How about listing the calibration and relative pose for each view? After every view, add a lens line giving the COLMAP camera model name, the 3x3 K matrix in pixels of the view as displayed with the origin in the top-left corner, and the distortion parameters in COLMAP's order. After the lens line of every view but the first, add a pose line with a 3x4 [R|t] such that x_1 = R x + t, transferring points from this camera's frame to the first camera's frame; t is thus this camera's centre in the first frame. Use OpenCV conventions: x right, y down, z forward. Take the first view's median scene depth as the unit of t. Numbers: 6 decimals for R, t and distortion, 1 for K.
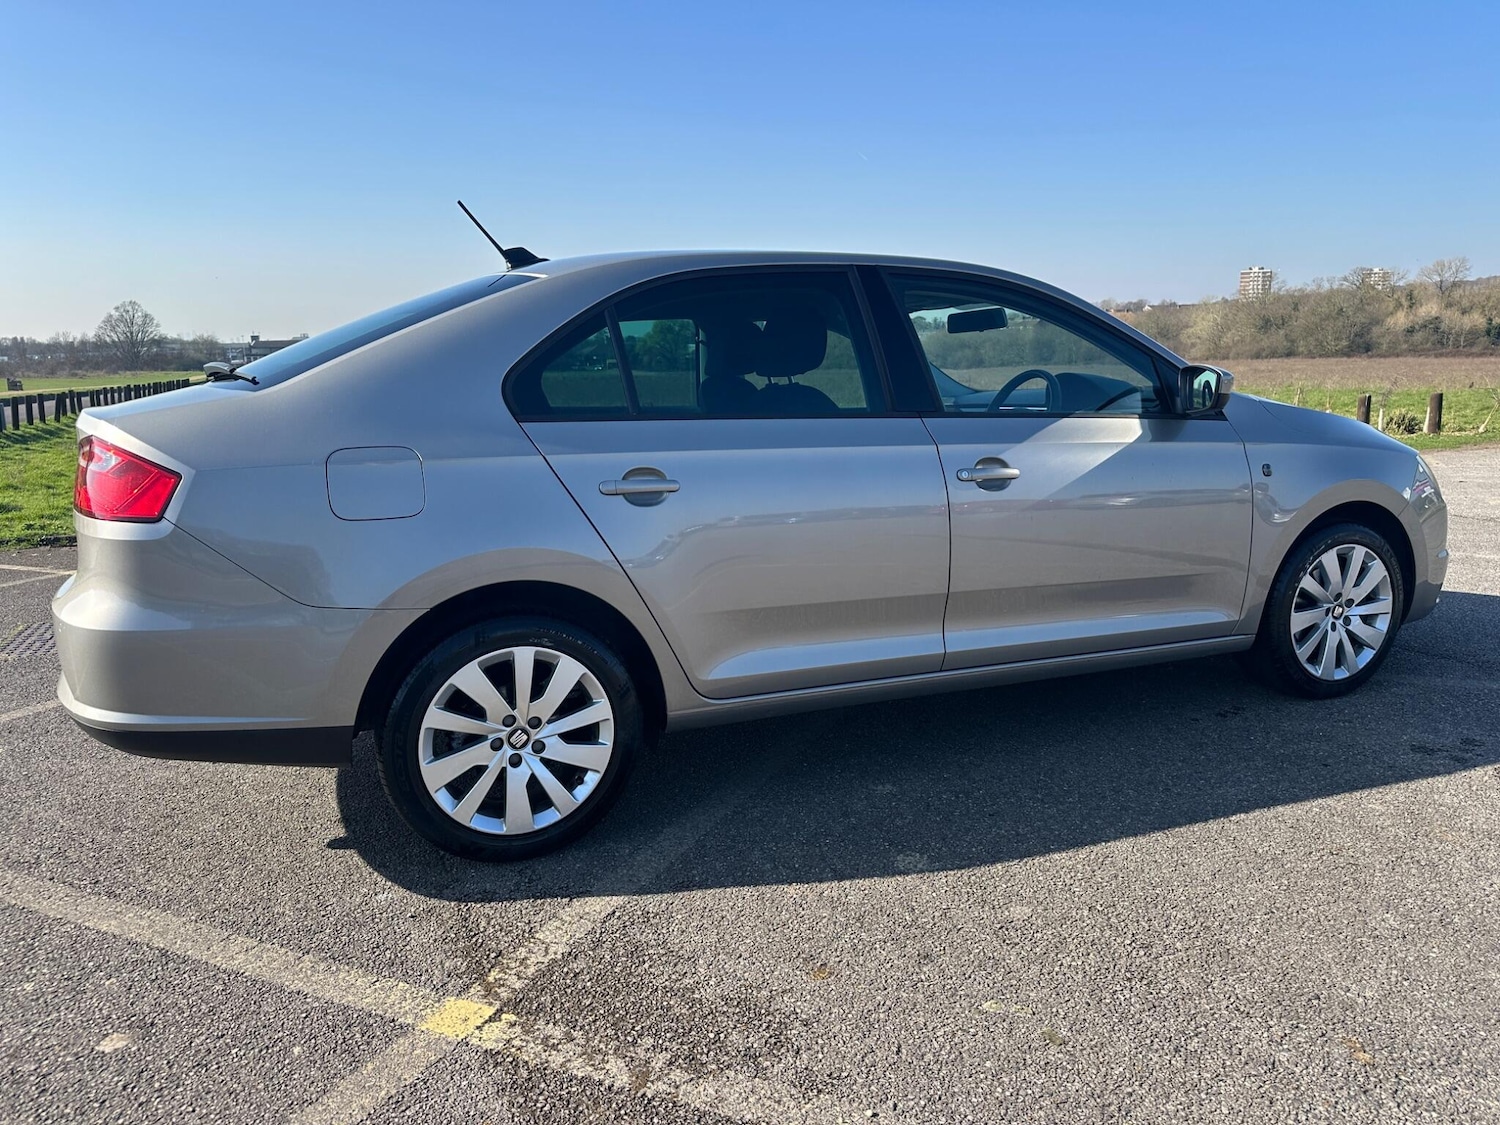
lens RADIAL K [[1077.6, 0, 759.3], [0, 1077.6, 551.1], [0, 0, 1]] dist [0.062084, -0.088261]
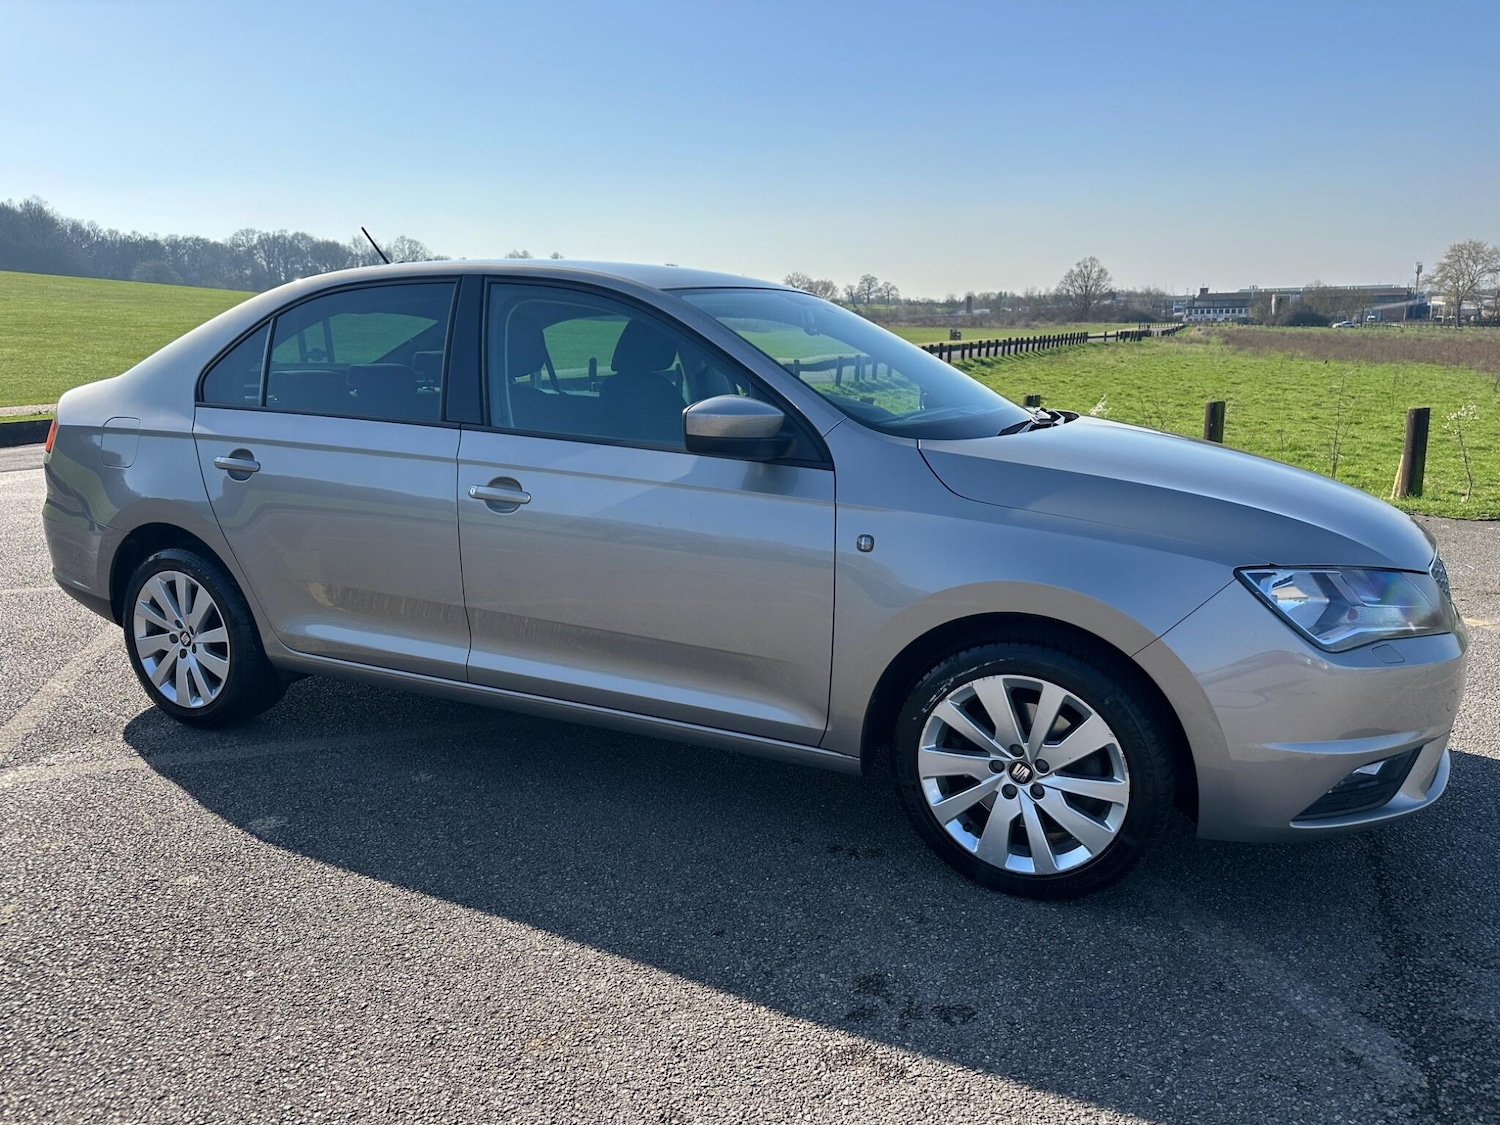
lens RADIAL K [[1077.6, 0, 733.2], [0, 1077.6, 564.3], [0, 0, 1]] dist [0.062084, -0.088261]
pose [[0.657712, 0.174823, -0.732702, 1.163871], [-0.133845, 0.984340, 0.114718, -0.161528], [0.741283, 0.022617, 0.670812, 0.558797]]
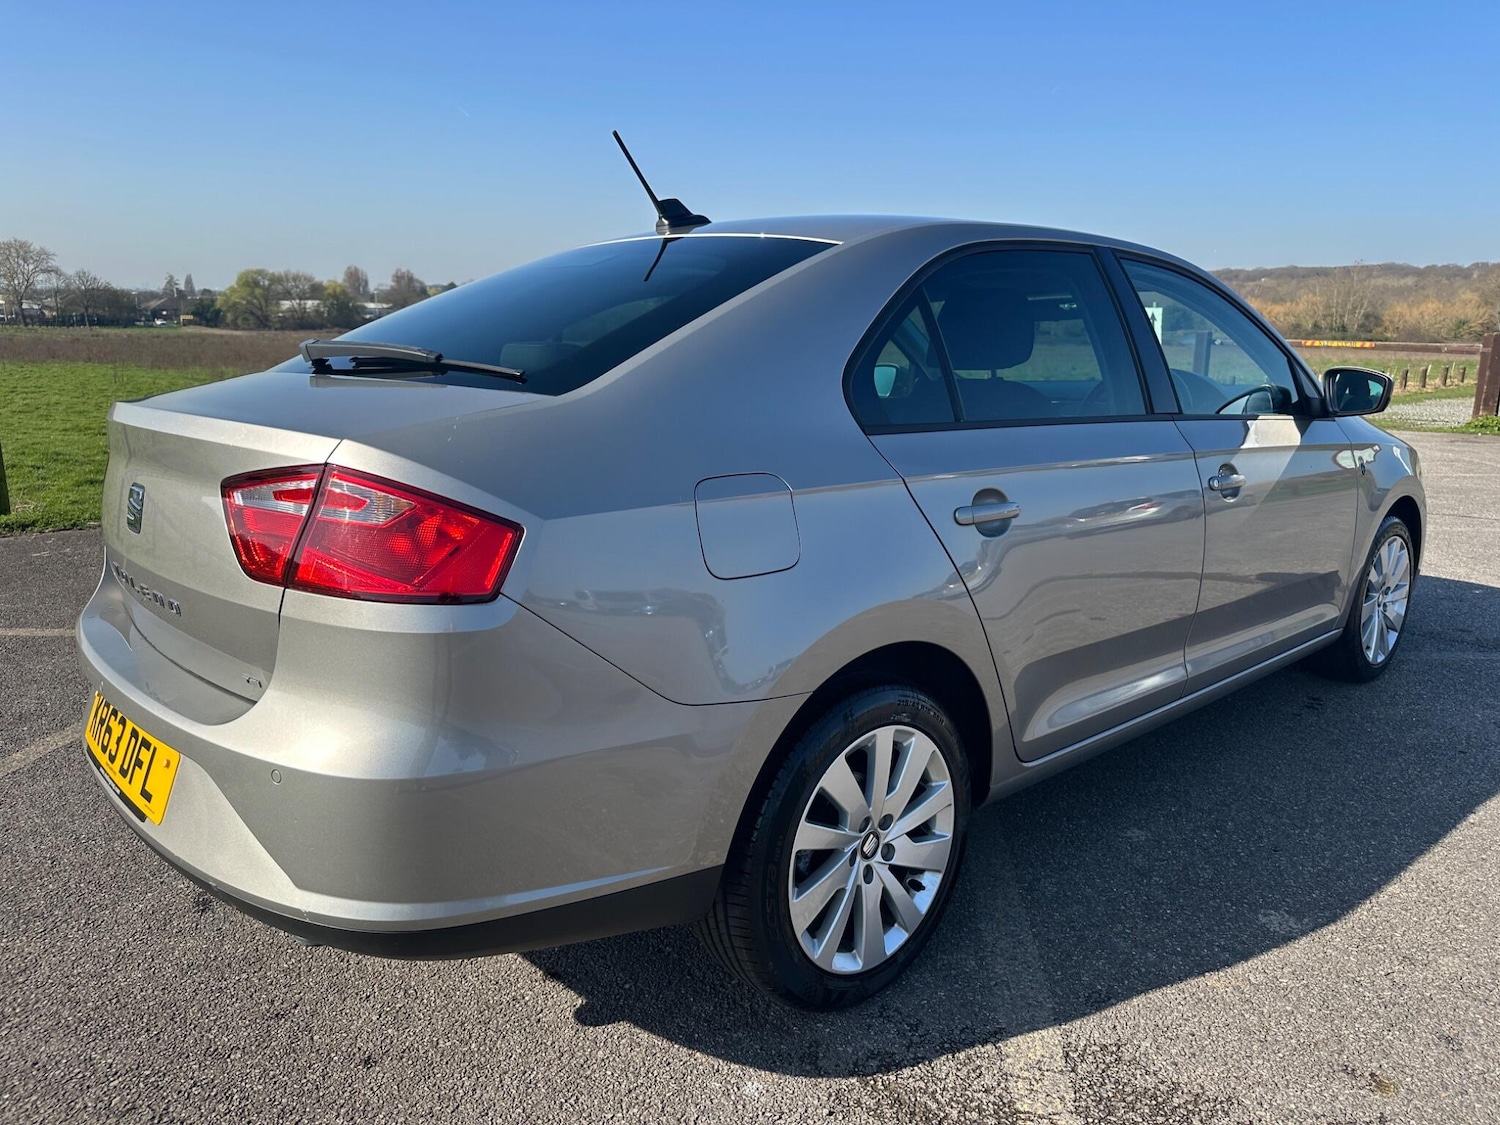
lens RADIAL K [[1077.6, 0, 773.7], [0, 1077.6, 561.6], [0, 0, 1]] dist [0.062084, -0.088261]
pose [[0.934487, -0.045846, 0.353034, -0.522228], [0.032724, 0.998537, 0.043053, -0.060821], [-0.354491, -0.028679, 0.934620, 0.293858]]
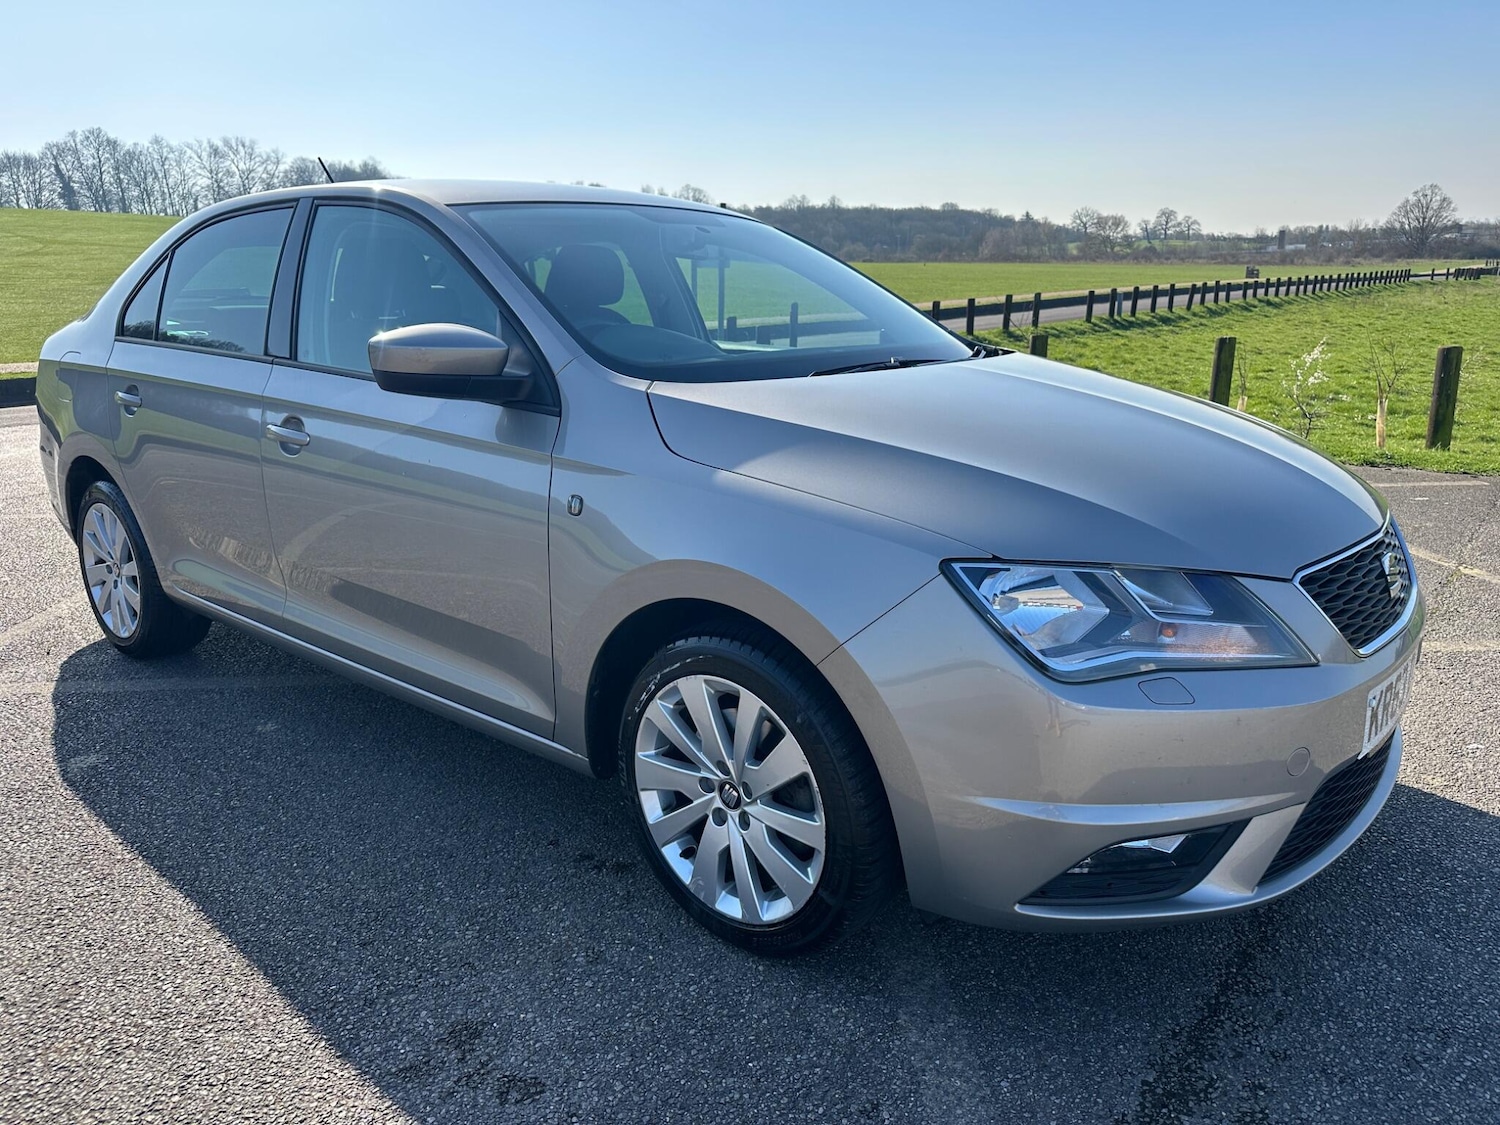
lens RADIAL K [[1077.6, 0, 735.1], [0, 1077.6, 556.3], [0, 0, 1]] dist [0.062084, -0.088261]
pose [[0.452595, 0.234800, -0.860248, 1.278970], [-0.143684, 0.971307, 0.189518, -0.213795], [0.880064, 0.037829, 0.473346, 0.984899]]
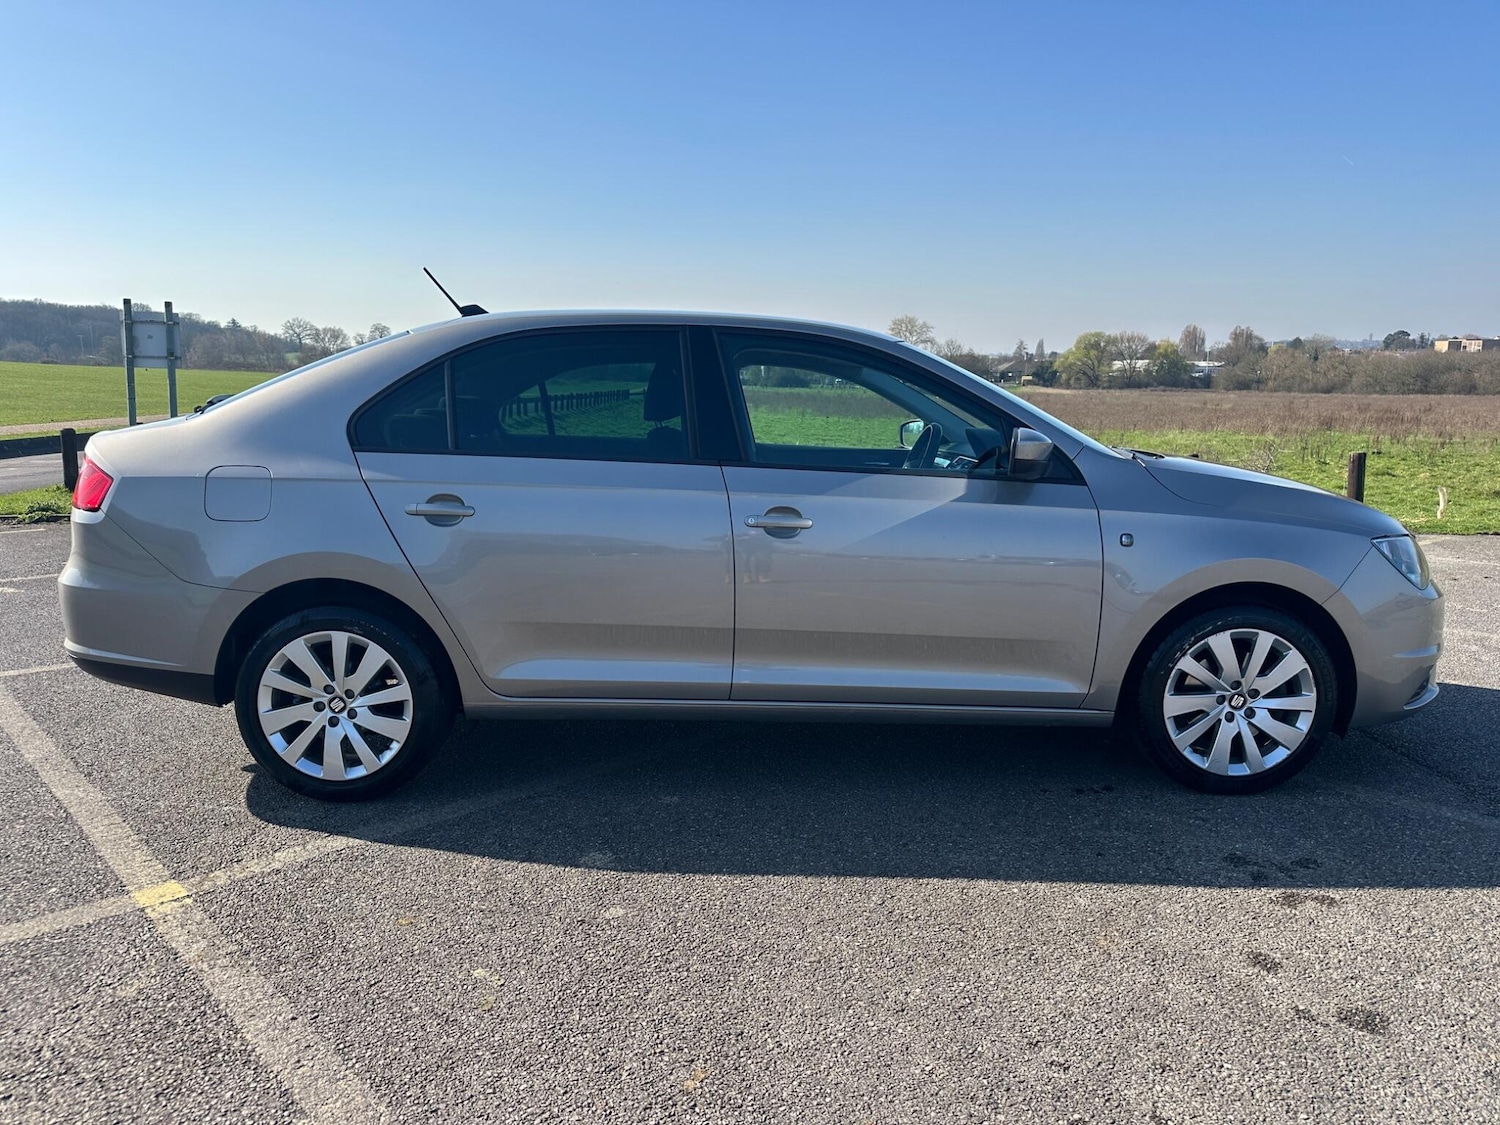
lens RADIAL K [[1077.6, 0, 754.7], [0, 1077.6, 574.9], [0, 0, 1]] dist [0.062084, -0.088261]
pose [[0.923565, 0.091010, -0.372485, 0.645971], [-0.087965, 0.995805, 0.025199, -0.048265], [0.373215, 0.009493, 0.927696, 0.010963]]
